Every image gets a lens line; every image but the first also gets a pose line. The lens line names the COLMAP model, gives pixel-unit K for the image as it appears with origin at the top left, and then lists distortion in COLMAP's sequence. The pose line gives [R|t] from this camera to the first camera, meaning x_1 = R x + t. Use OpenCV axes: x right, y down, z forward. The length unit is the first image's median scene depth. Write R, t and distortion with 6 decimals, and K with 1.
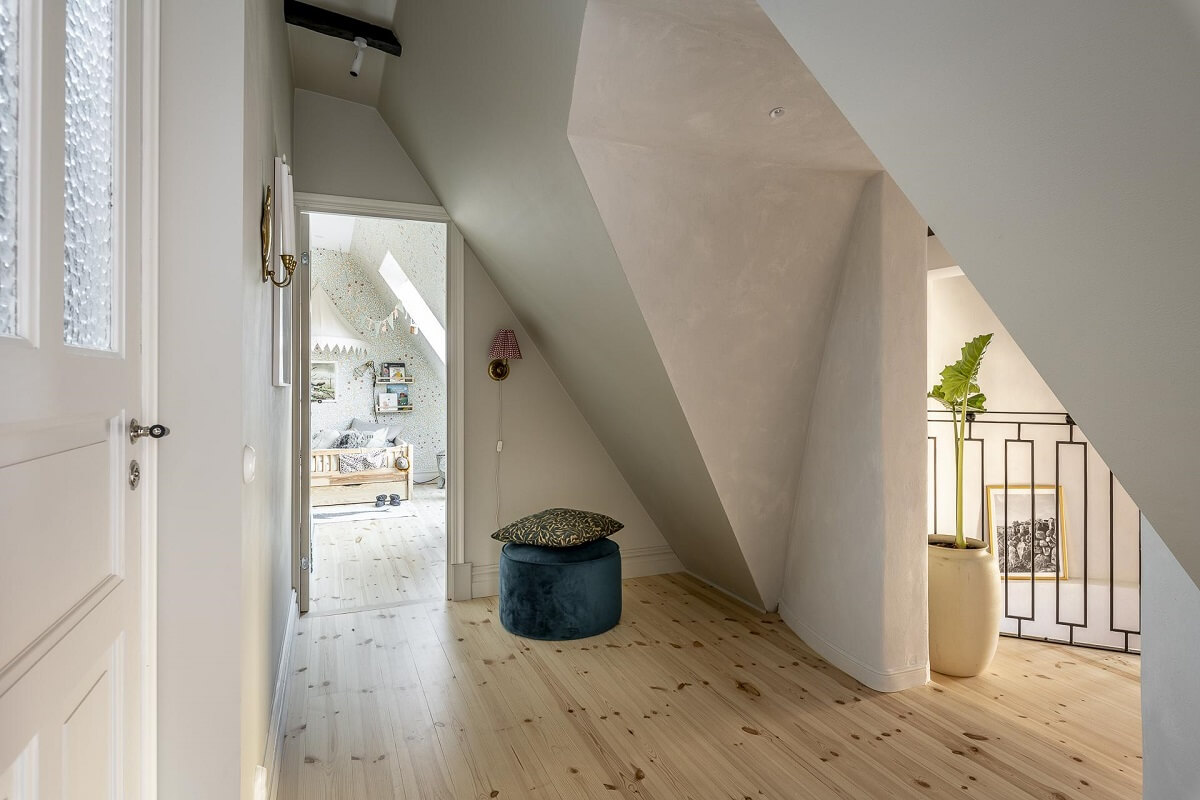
lens RADIAL K [[656.0, 0, 599.5], [0, 656.0, 375.3], [0, 0, 1]] dist [0.001400, -0.000051]
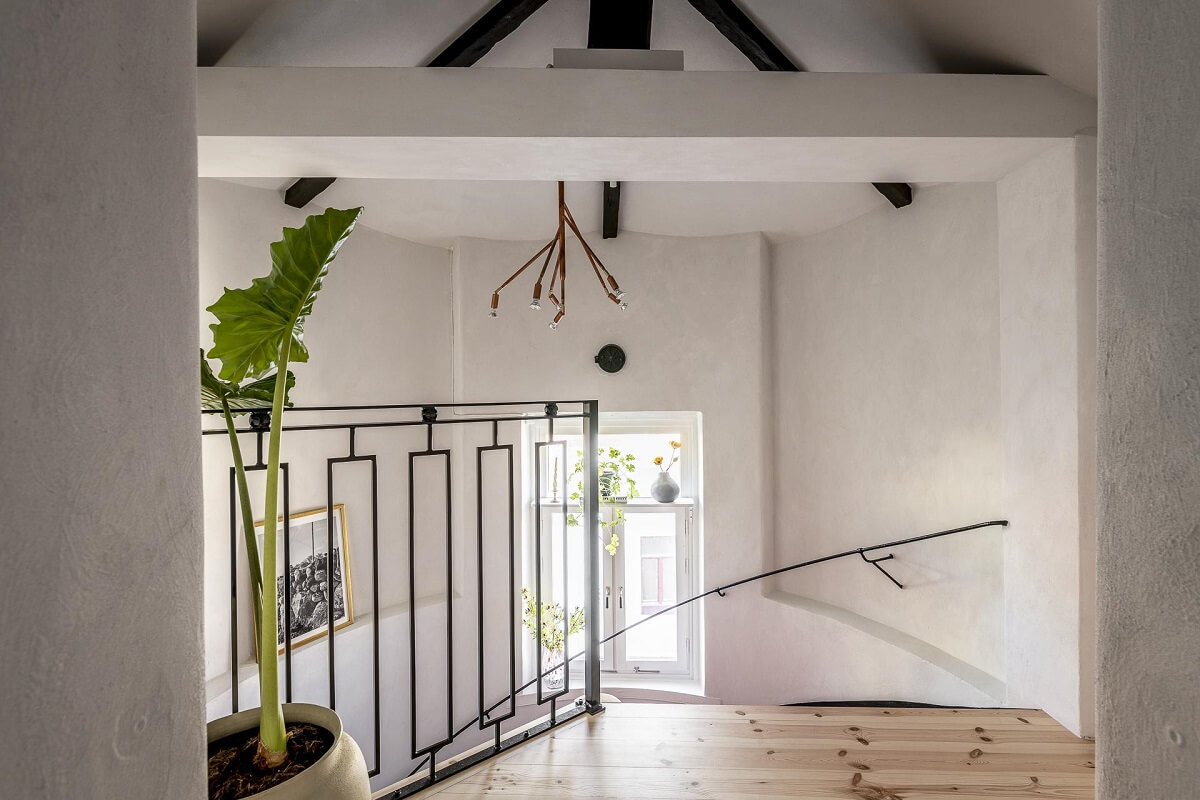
lens RADIAL K [[561.3, 0, 600.0], [0, 561.3, 400.0], [0, 0, 1]] dist [0.001152, 0.000113]
pose [[0.388374, -0.022898, 0.921217, 0.235885], [-0.000476, 0.999686, 0.025050, 0.031823], [-0.921502, -0.010168, 0.388241, 0.510818]]
